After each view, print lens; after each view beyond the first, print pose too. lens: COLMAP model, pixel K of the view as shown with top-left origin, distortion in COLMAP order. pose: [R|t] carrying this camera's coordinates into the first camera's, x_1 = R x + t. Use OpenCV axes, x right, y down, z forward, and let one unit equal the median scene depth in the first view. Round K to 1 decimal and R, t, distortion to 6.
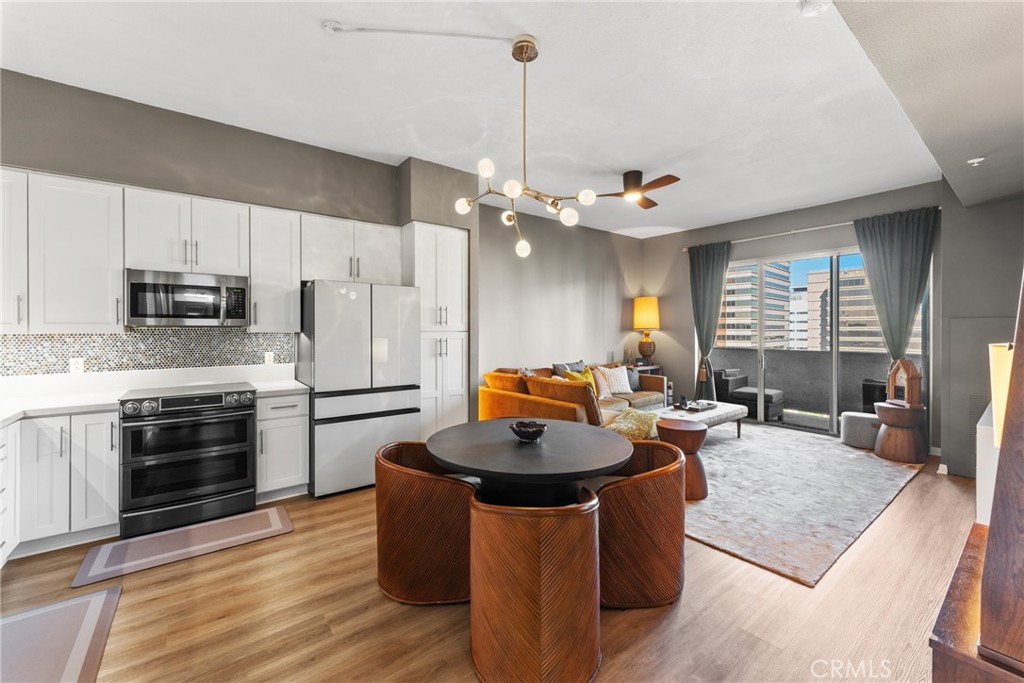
lens RADIAL K [[409.8, 0, 510.1], [0, 409.8, 330.0], [0, 0, 1]] dist [-0.000902, -0.000130]
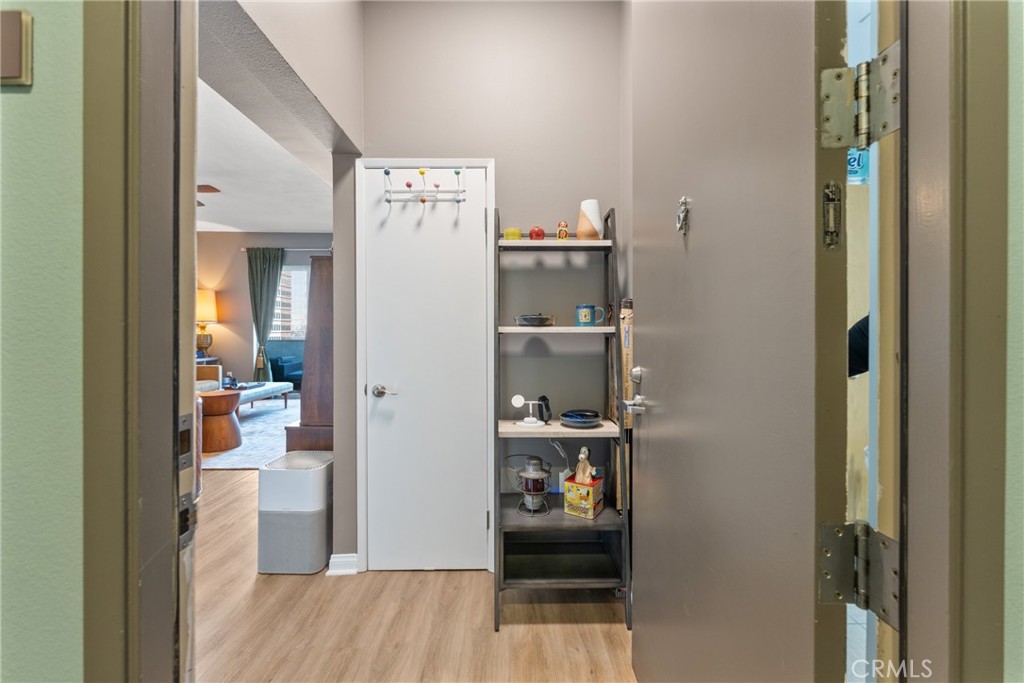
lens RADIAL K [[409.8, 0, 510.1], [0, 409.8, 330.0], [0, 0, 1]] dist [-0.000902, -0.000130]
pose [[0.601947, -0.001470, 0.798534, -0.018988], [0.005745, 0.999980, -0.002489, 0.026519], [-0.798515, 0.006086, 0.601944, -0.233920]]
